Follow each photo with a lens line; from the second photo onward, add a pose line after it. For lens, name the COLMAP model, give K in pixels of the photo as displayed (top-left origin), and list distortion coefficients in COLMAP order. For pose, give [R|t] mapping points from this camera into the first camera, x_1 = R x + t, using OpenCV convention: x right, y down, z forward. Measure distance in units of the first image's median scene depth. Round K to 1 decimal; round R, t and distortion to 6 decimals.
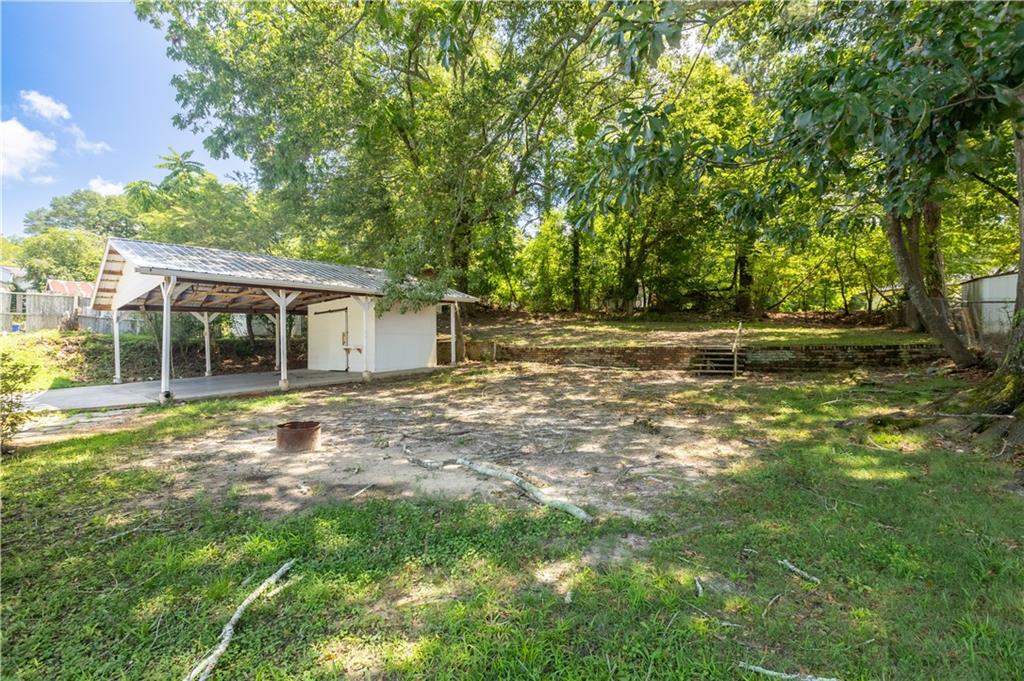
lens RADIAL K [[456.1, 0, 510.2], [0, 456.1, 339.3], [0, 0, 1]] dist [0.001037, -0.000268]
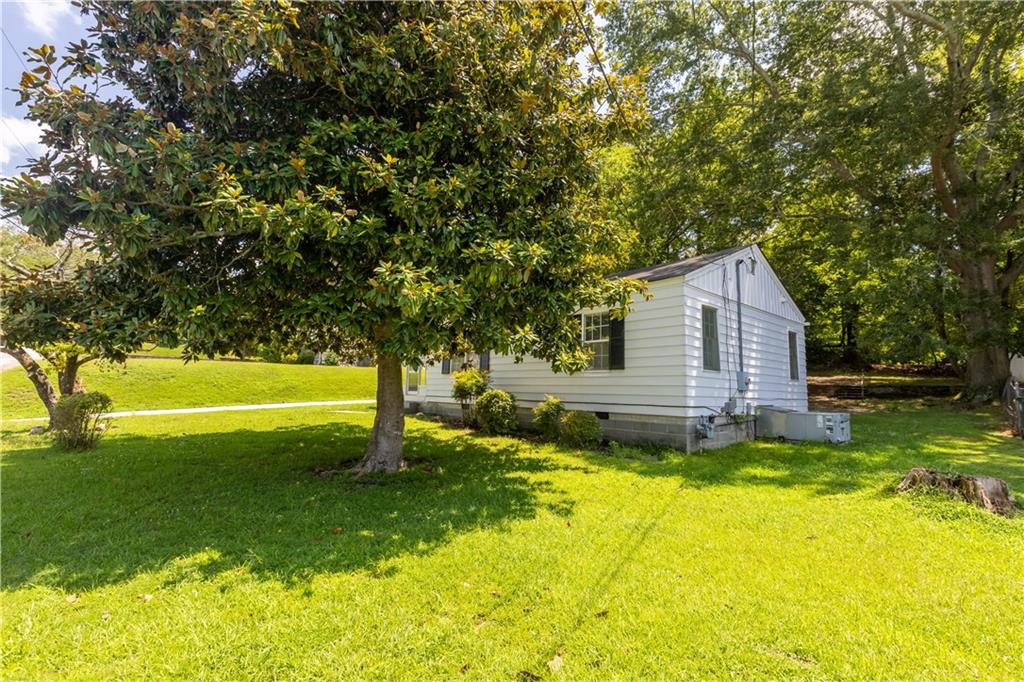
lens RADIAL K [[456.1, 0, 513.7], [0, 456.1, 339.8], [0, 0, 1]] dist [0.001037, -0.000268]
pose [[0.990279, 0.018022, -0.137922, -0.468546], [-0.029637, 0.996139, -0.082632, 0.019014], [0.135900, 0.085917, 0.986990, -0.755441]]
